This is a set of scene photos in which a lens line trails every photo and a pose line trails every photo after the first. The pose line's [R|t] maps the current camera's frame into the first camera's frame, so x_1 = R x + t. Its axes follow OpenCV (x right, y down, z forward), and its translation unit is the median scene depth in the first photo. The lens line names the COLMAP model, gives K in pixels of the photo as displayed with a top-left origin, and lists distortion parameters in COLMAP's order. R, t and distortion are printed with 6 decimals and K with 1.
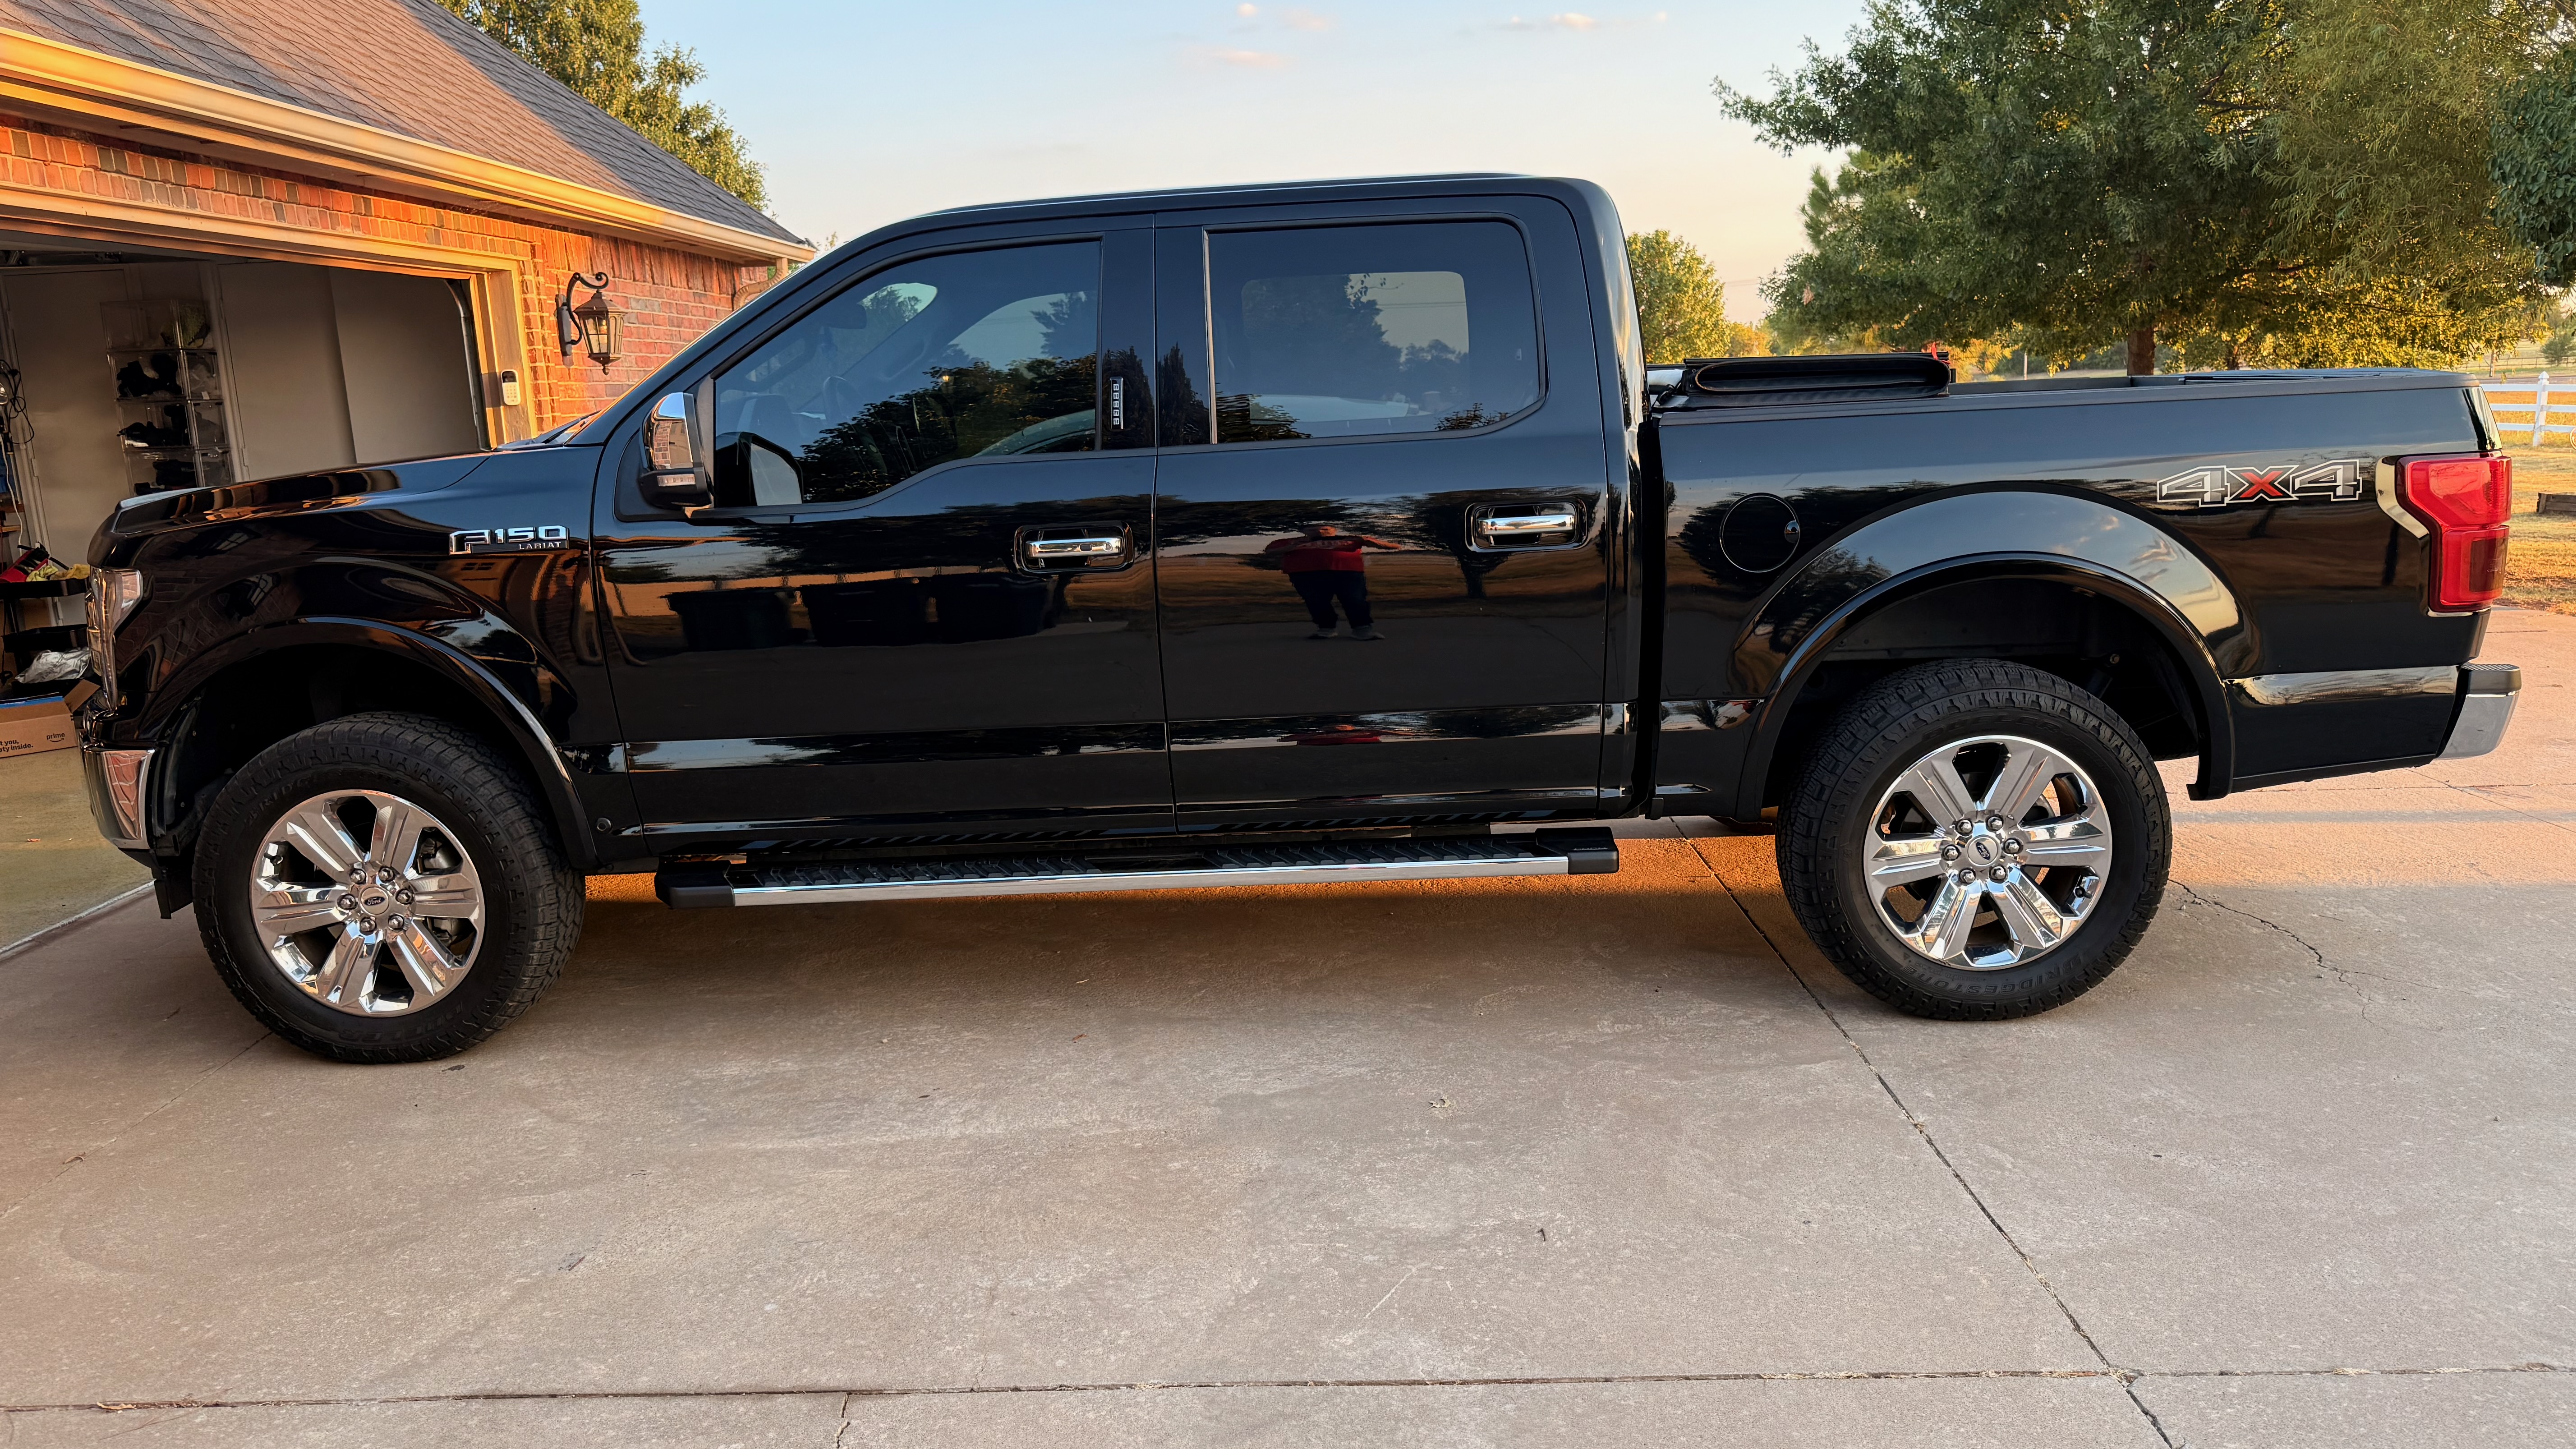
lens RADIAL K [[1818.3, 0, 1288.0], [0, 1818.3, 724.5], [0, 0, 1]] dist [0.062116, -0.004237]
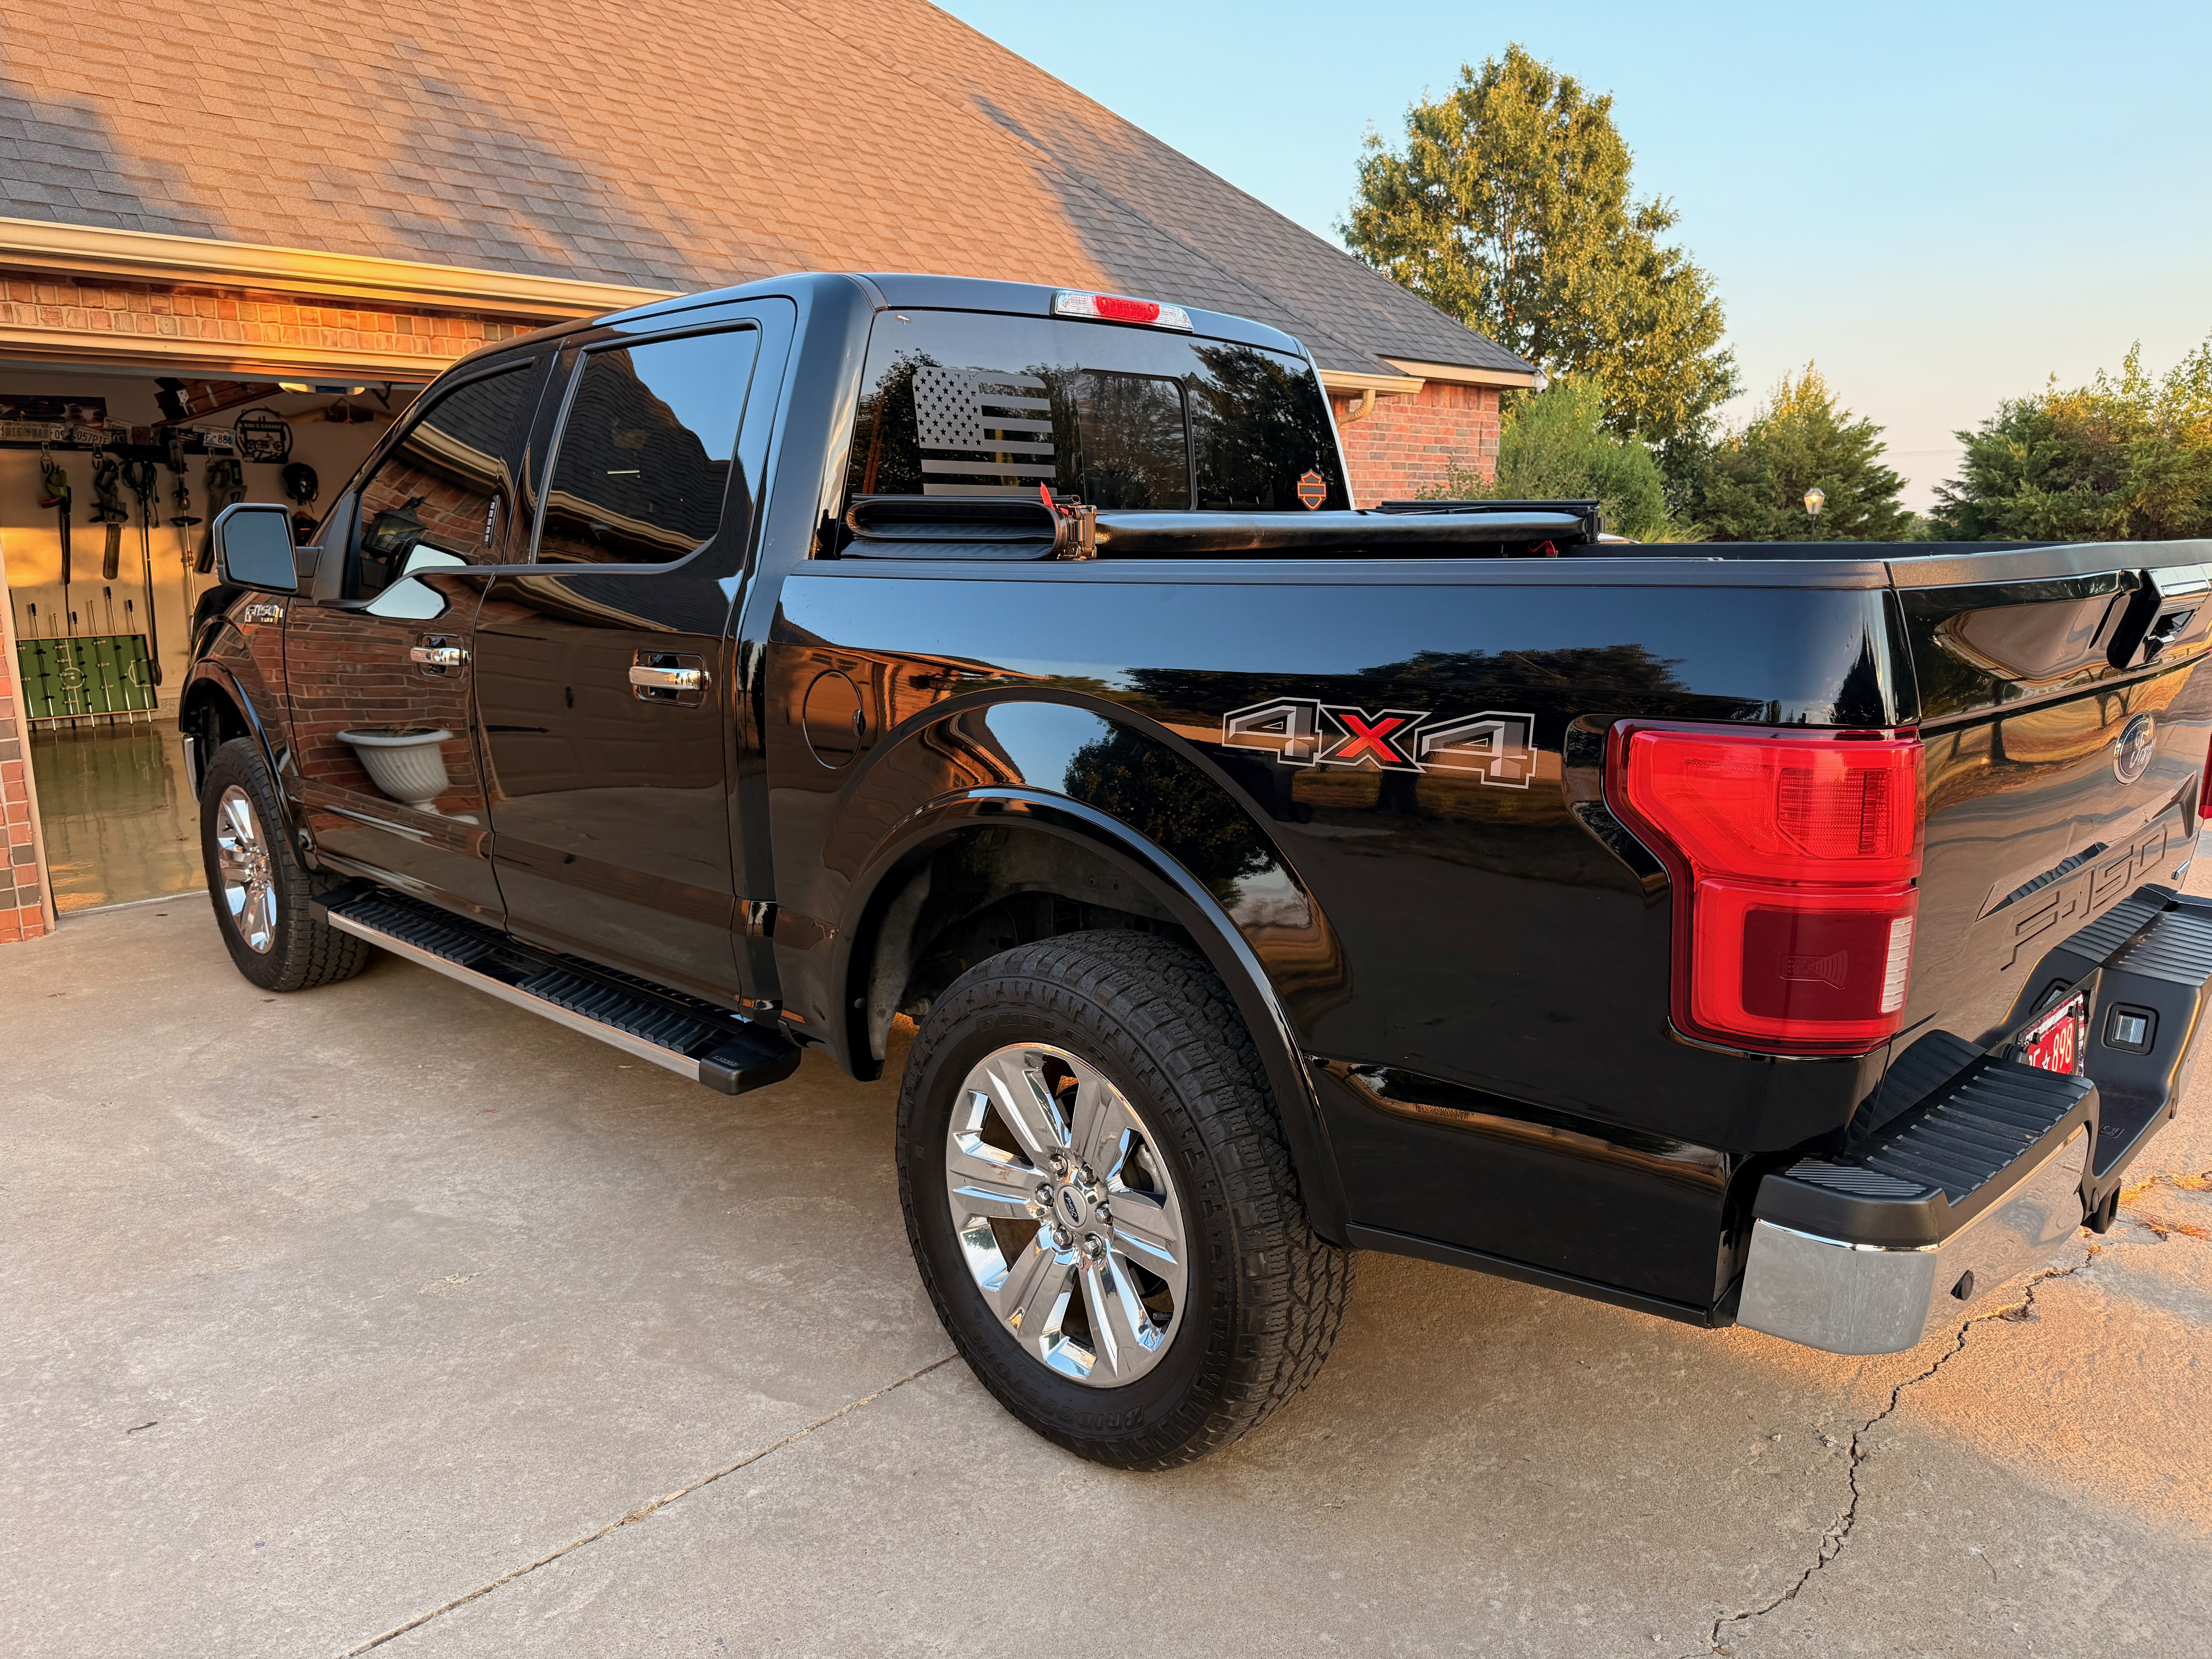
lens RADIAL K [[1611.4, 0, 1111.3], [0, 1611.4, 776.5], [0, 0, 1]] dist [0.024639, -0.041394]
pose [[0.732408, 0.143750, -0.665518, 0.781568], [-0.152036, 0.987307, 0.045939, -0.124986], [0.663674, 0.067537, 0.744967, 0.543963]]
